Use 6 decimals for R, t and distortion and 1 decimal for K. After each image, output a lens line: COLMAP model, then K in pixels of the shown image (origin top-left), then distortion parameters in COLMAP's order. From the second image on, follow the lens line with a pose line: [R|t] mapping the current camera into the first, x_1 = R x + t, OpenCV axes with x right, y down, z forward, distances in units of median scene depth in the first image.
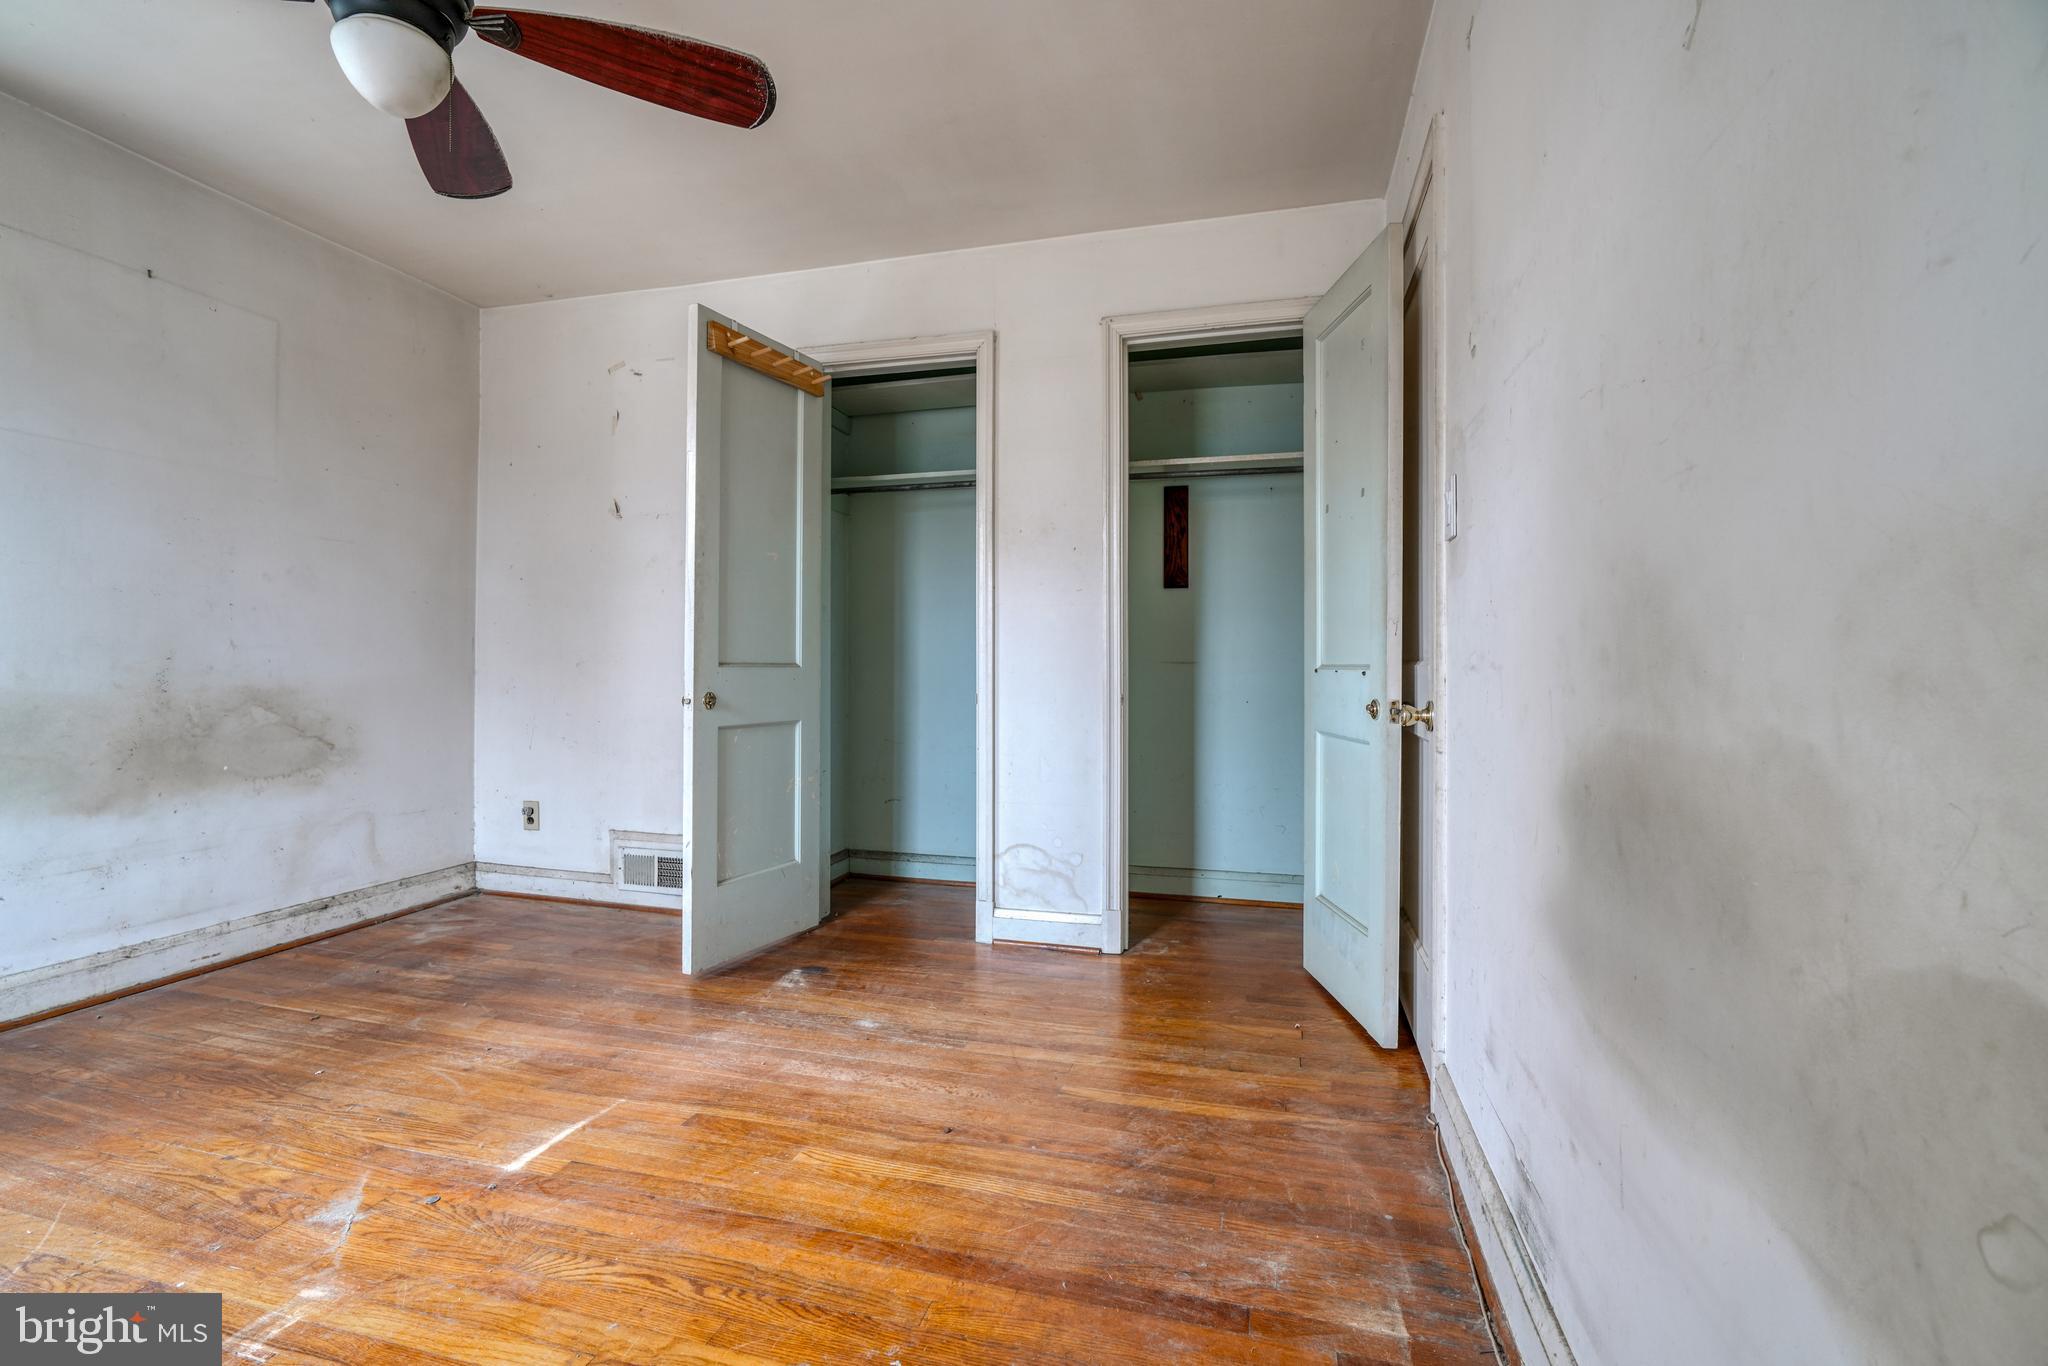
lens RADIAL K [[937.0, 0, 1010.4], [0, 937.0, 671.8], [0, 0, 1]] dist [-0.015000, 0.007397]
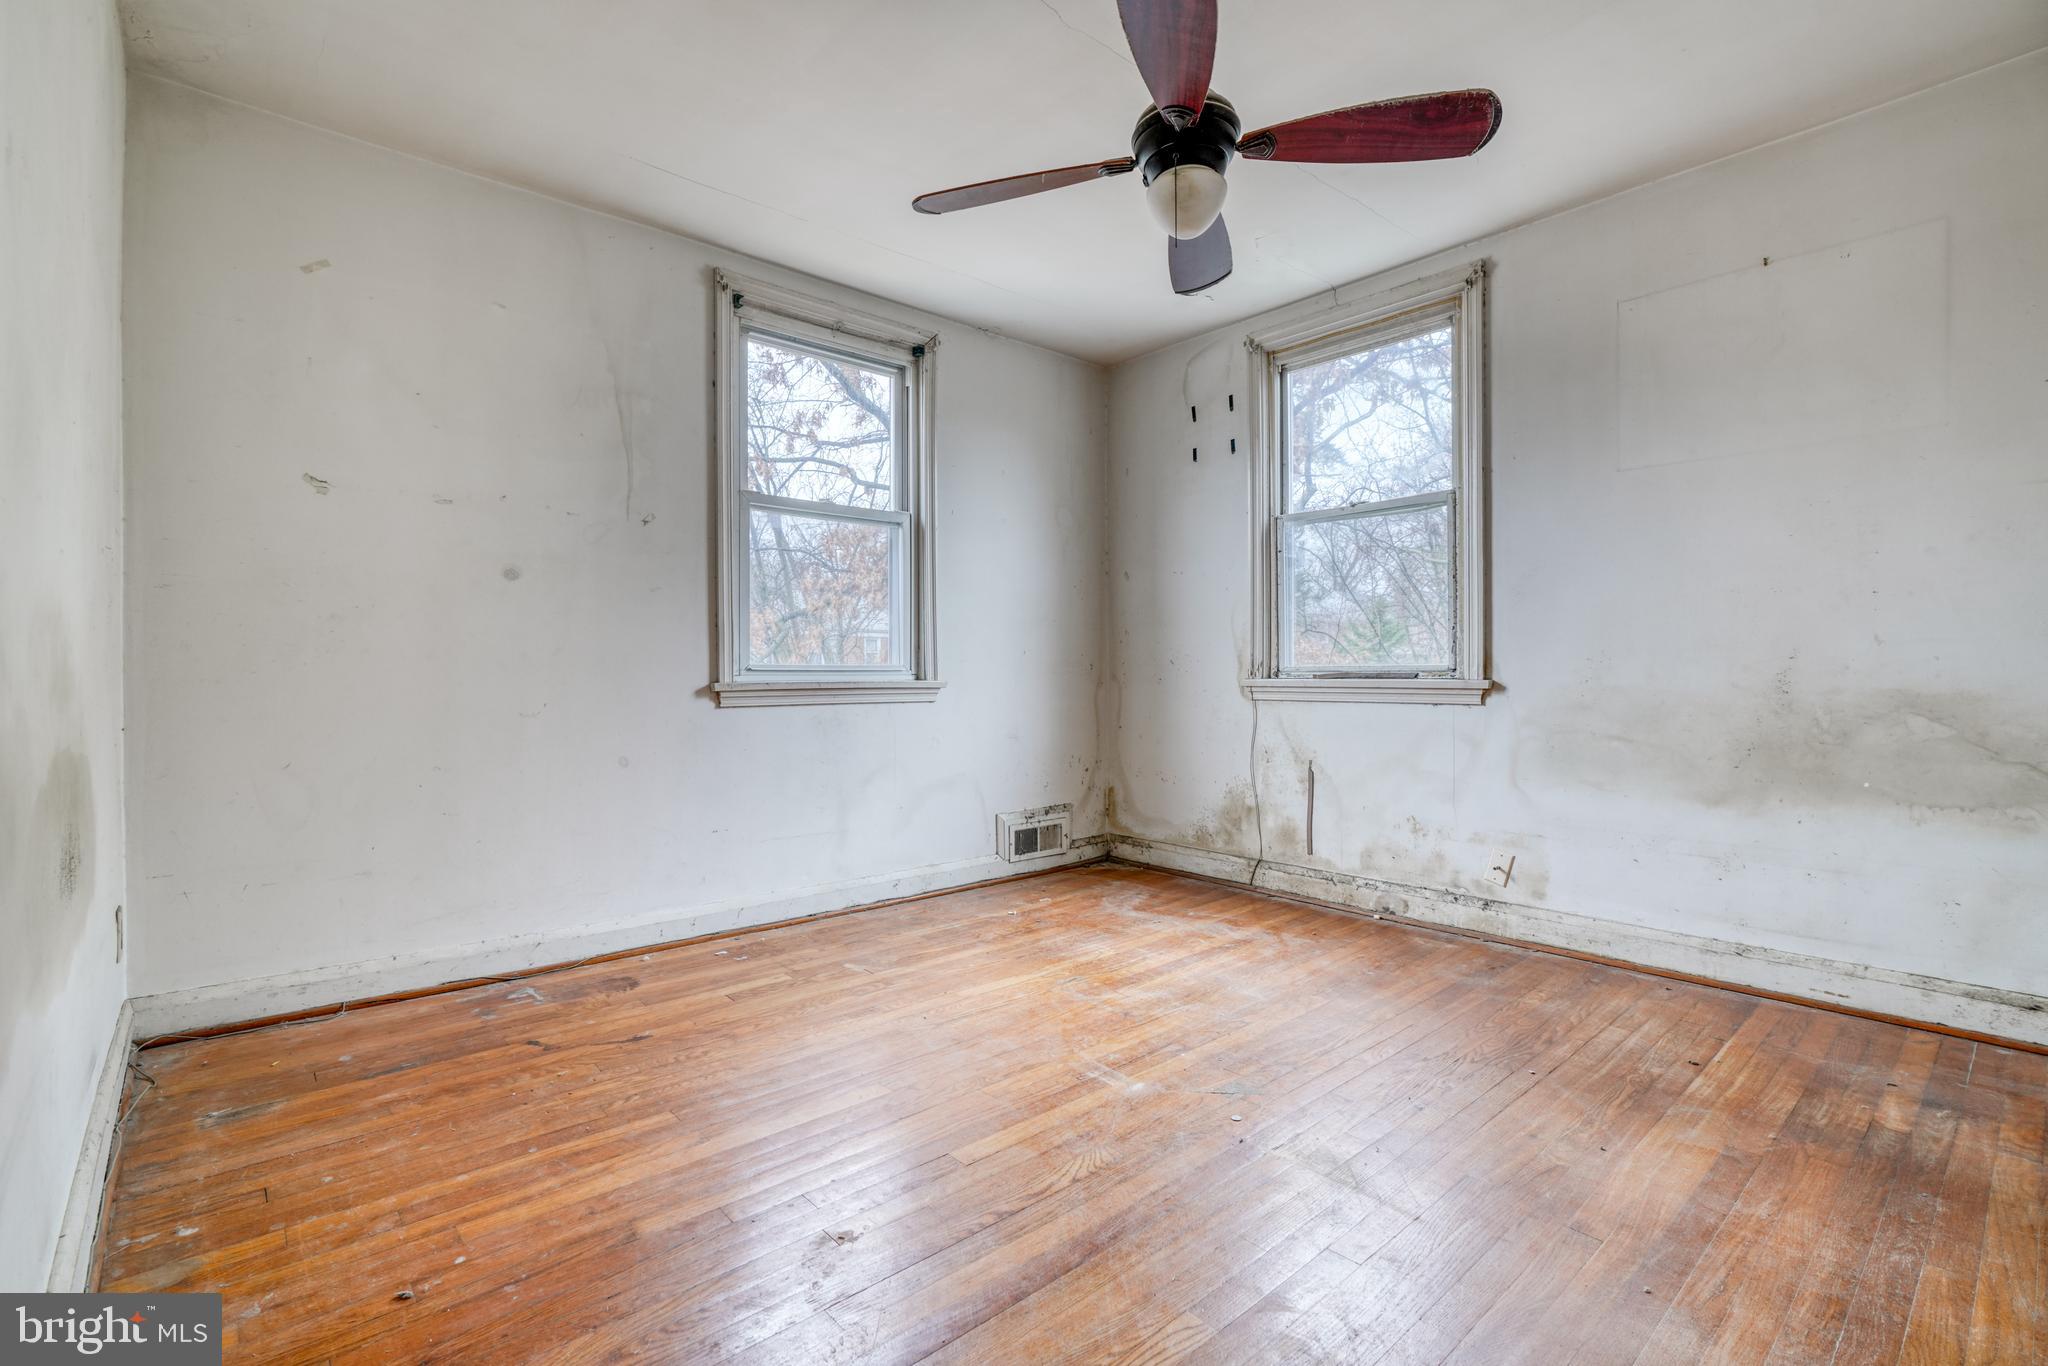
lens RADIAL K [[937.0, 0, 1010.4], [0, 937.0, 671.8], [0, 0, 1]] dist [-0.015000, 0.007397]
pose [[-0.556356, -0.001479, -0.830943, 0.319982], [-0.003002, 0.999995, 0.000231, 0.002095], [0.830939, 0.002623, -0.556358, 0.872630]]
